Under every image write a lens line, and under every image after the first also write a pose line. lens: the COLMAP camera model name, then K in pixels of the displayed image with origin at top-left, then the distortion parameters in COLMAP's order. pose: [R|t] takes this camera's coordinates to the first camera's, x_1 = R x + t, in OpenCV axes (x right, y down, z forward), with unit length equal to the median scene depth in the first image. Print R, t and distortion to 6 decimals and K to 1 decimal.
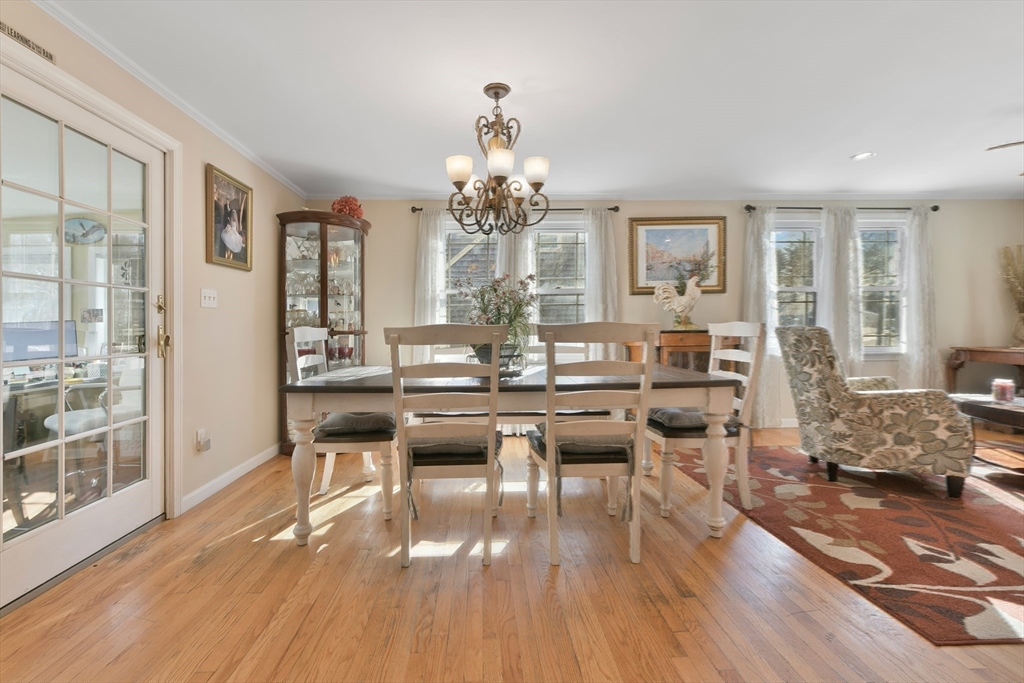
lens RADIAL K [[441.5, 0, 511.0], [0, 441.5, 325.3], [0, 0, 1]] dist [-0.001476, 0.000491]
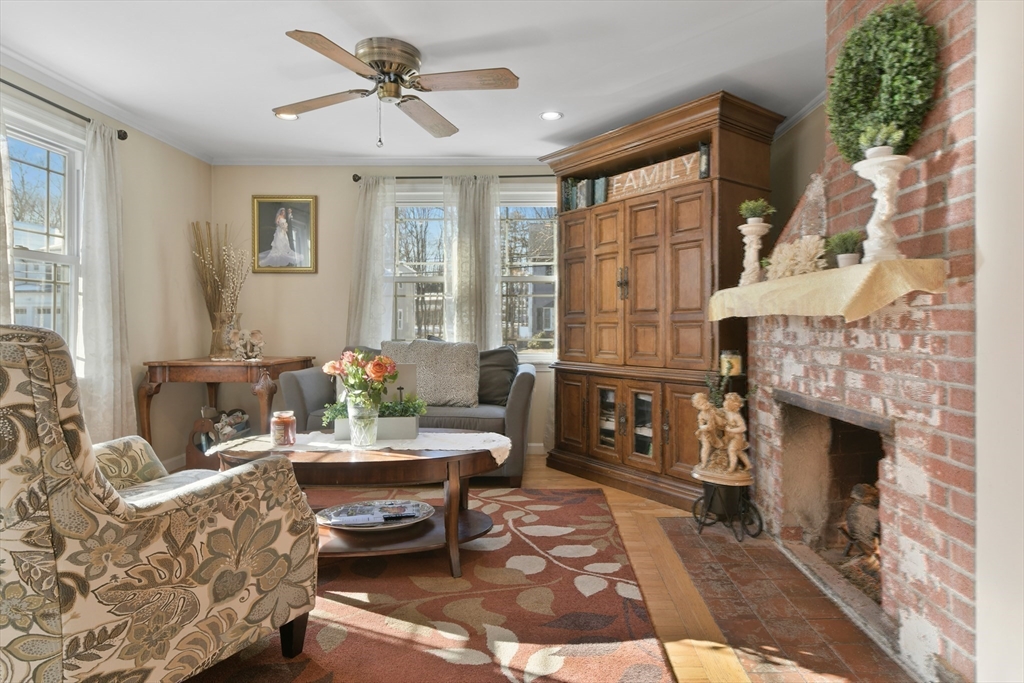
lens RADIAL K [[576.8, 0, 514.0], [0, 576.8, 330.4], [0, 0, 1]] dist [0.001228, -0.000211]
pose [[0.066034, -0.000664, 0.997817, 0.318115], [0.001419, 0.999999, 0.000571, 0.005587], [-0.997816, 0.001378, 0.066035, 0.642811]]
